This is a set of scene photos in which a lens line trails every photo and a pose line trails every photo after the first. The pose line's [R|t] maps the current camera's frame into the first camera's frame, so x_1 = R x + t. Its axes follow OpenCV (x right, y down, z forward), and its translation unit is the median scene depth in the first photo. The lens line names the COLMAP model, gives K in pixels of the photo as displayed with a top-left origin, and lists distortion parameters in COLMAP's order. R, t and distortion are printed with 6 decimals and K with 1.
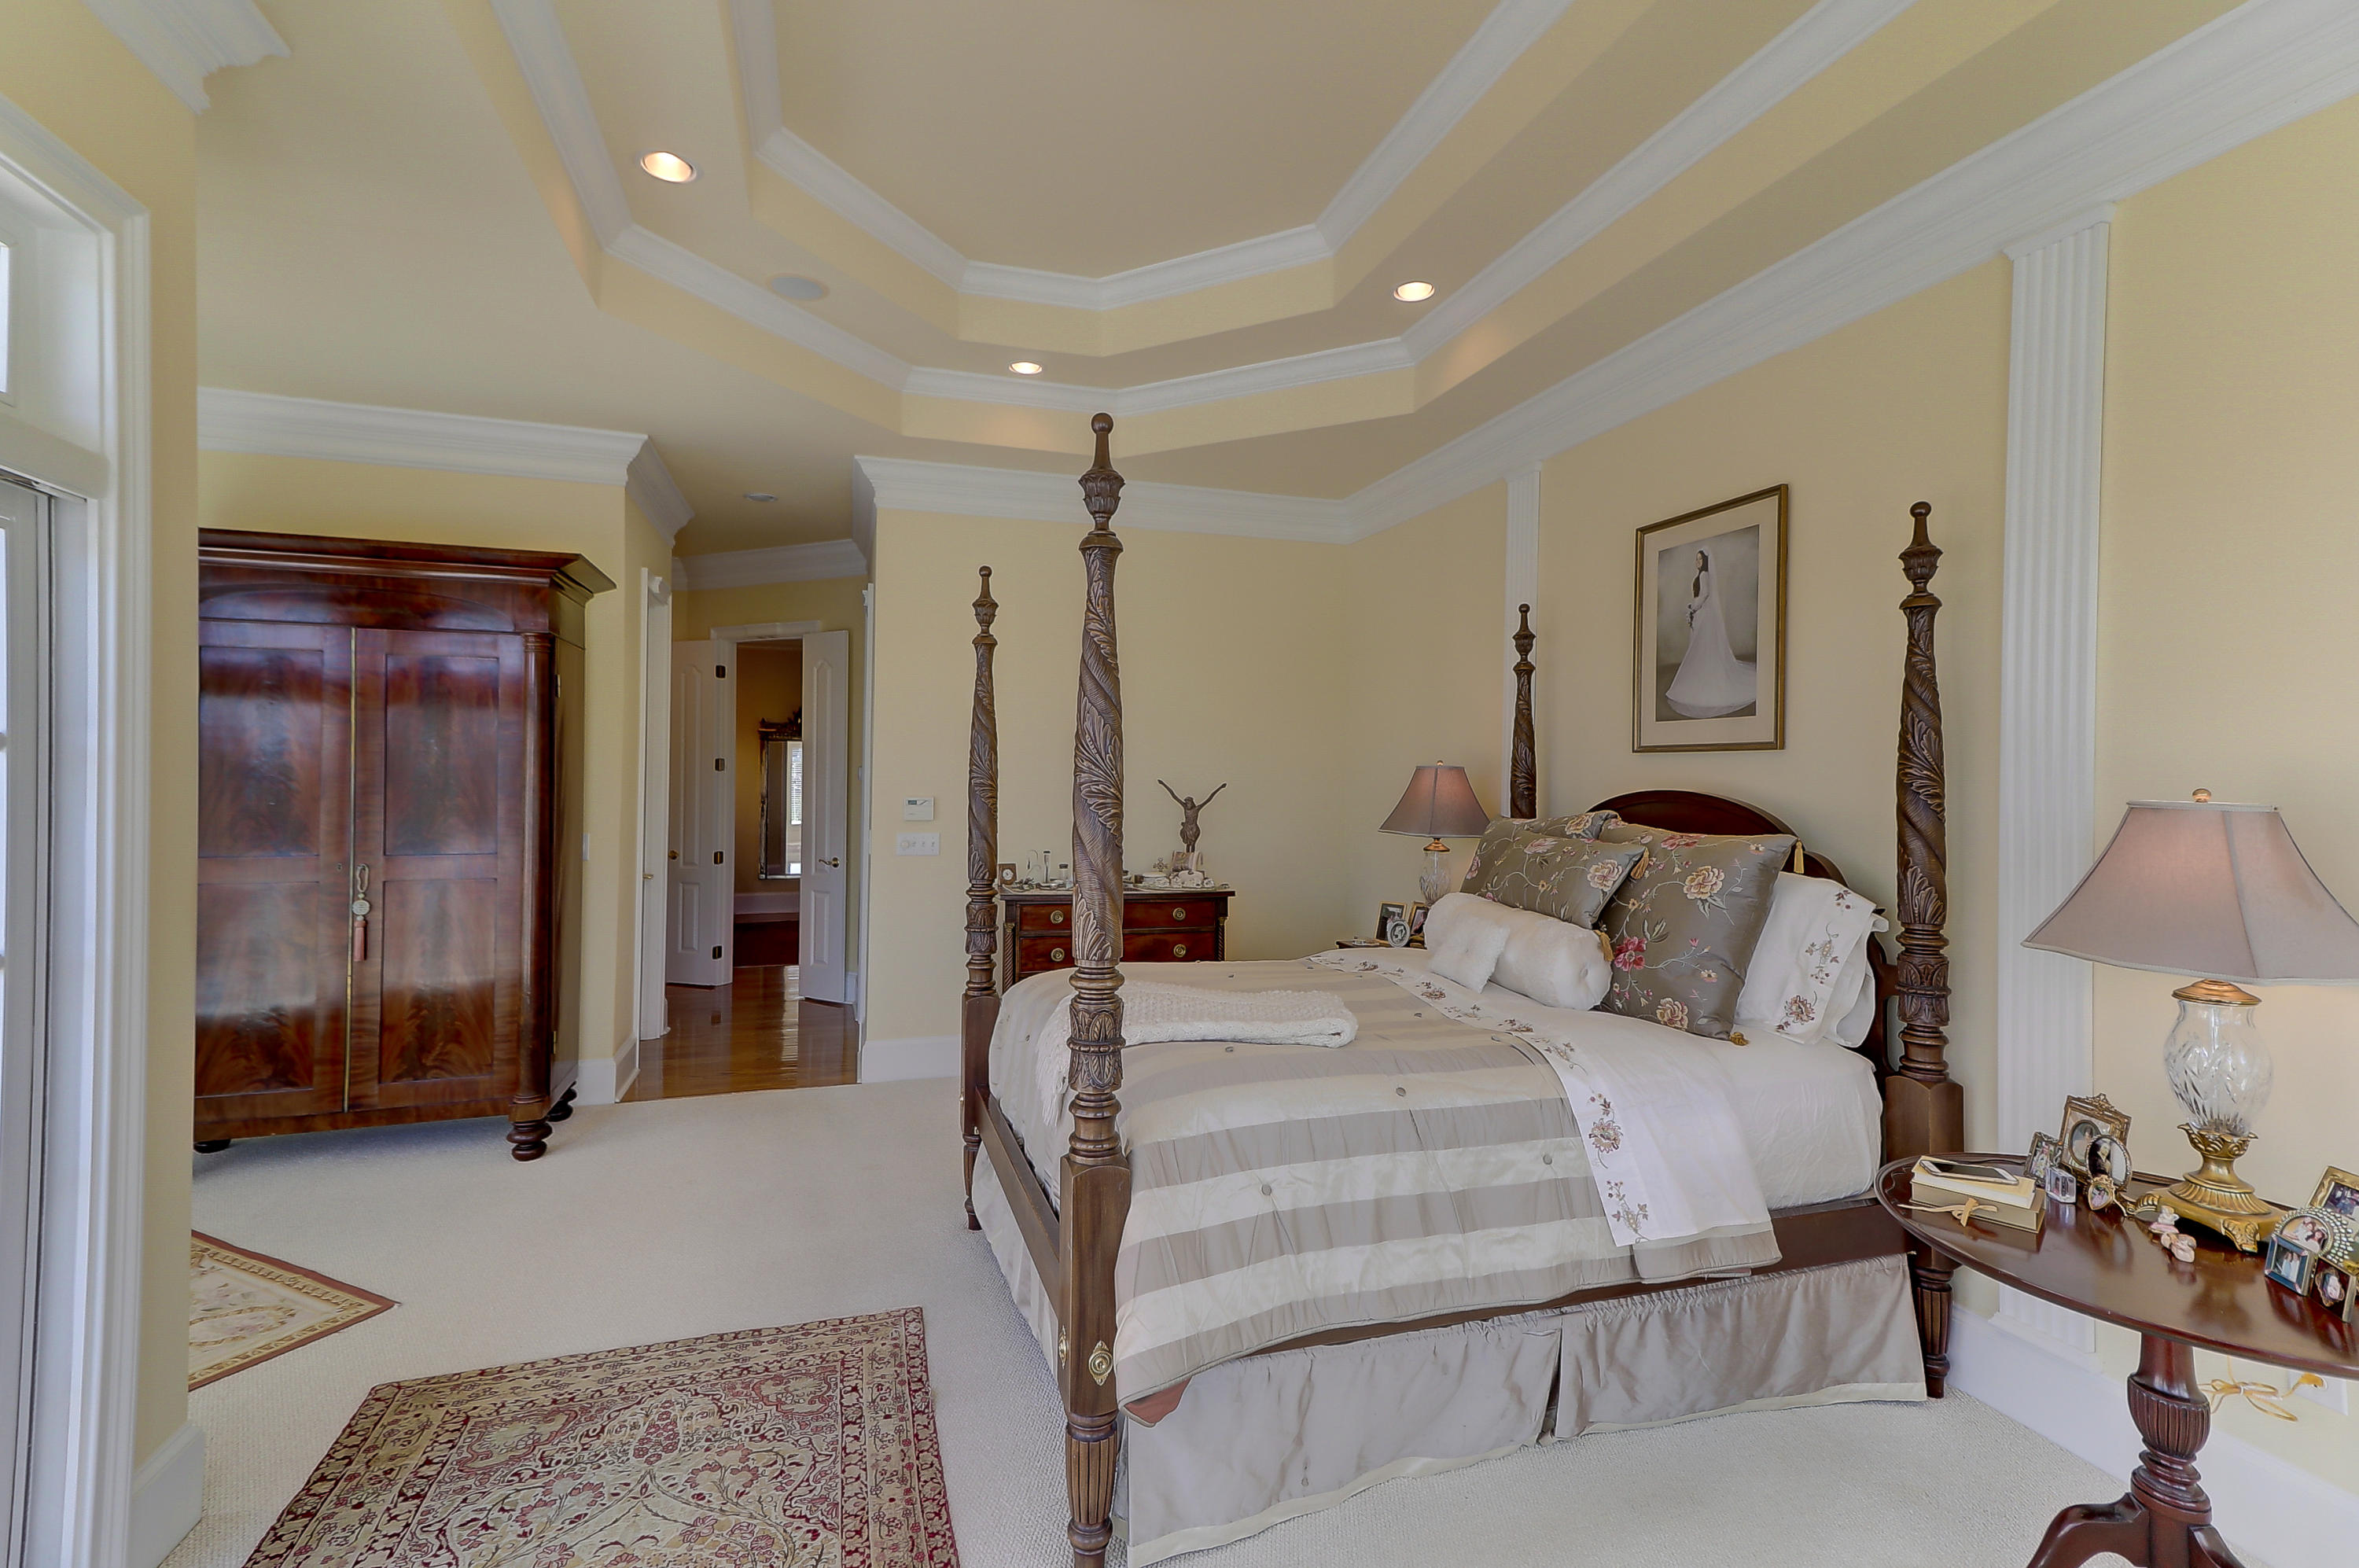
lens RADIAL K [[1072.1, 0, 1167.4], [0, 1072.1, 777.6], [0, 0, 1]] dist [0.034035, 0.000708]
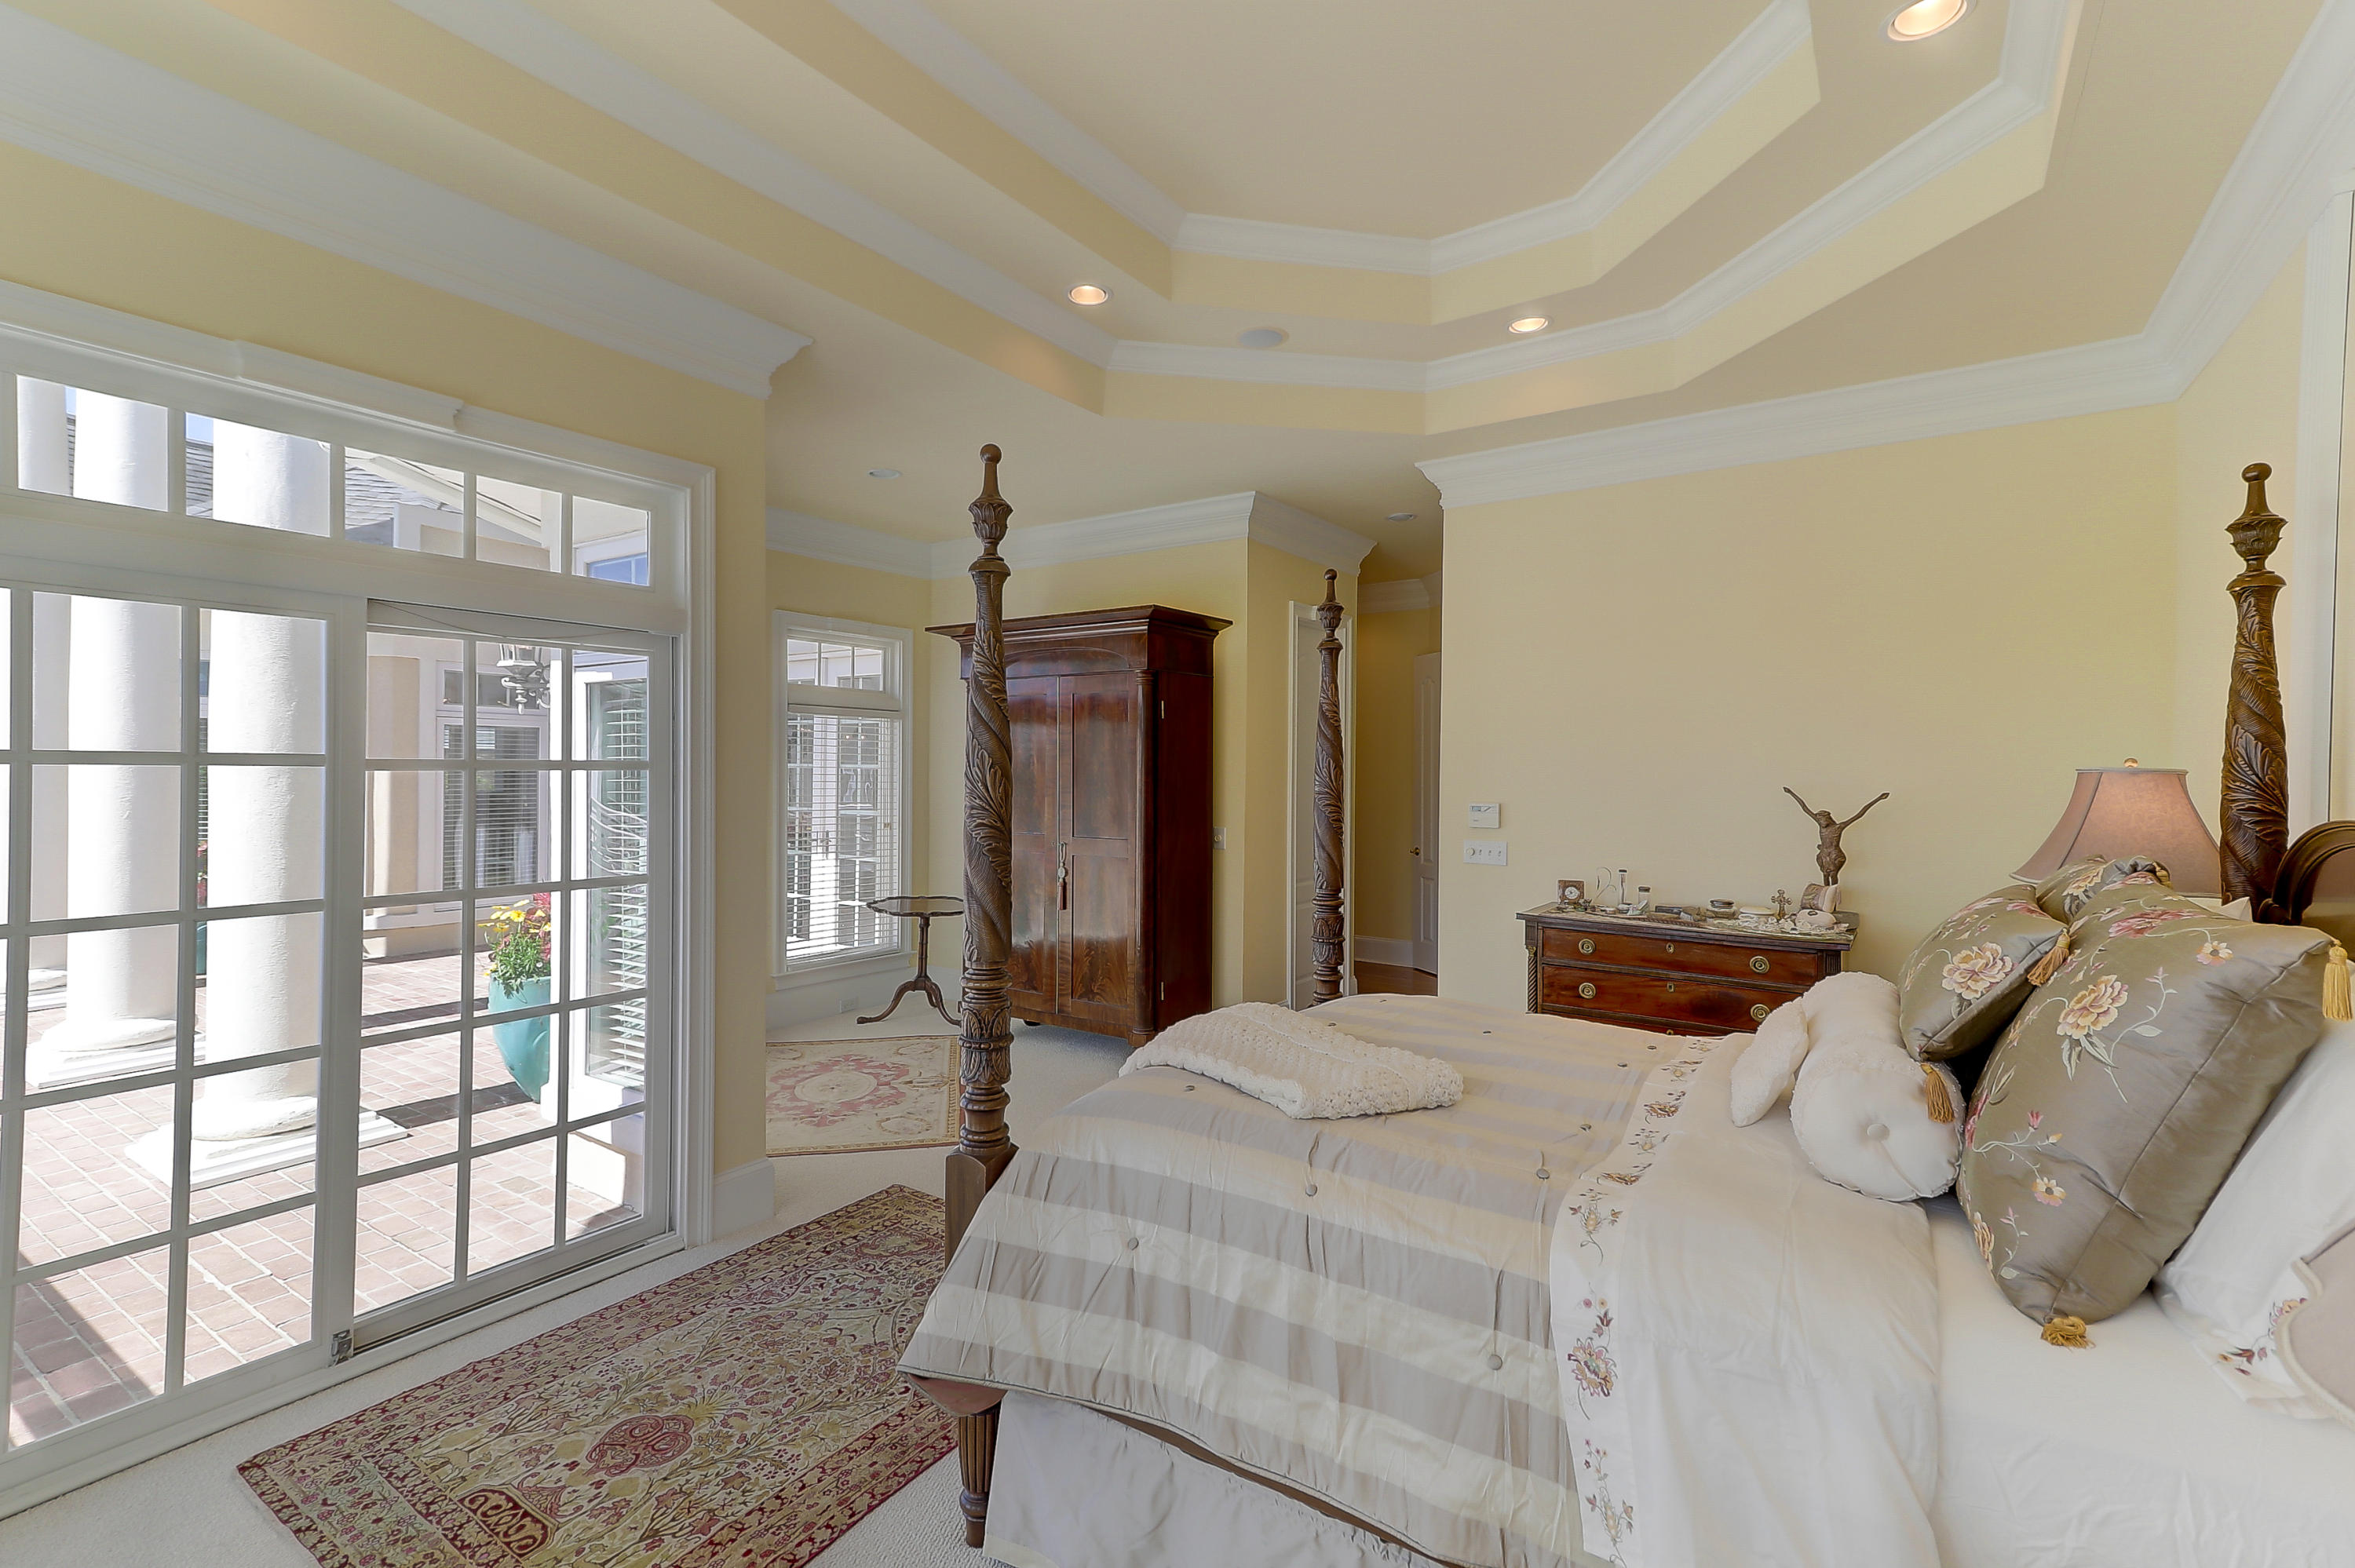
lens RADIAL K [[1070.2, 0, 1171.2], [0, 1070.2, 772.3], [0, 0, 1]] dist [0.034035, 0.000708]
pose [[0.616904, -0.002493, -0.787035, 0.603646], [-0.000872, 0.999992, -0.003851, -0.009062], [0.787038, 0.003062, 0.616897, 0.336142]]
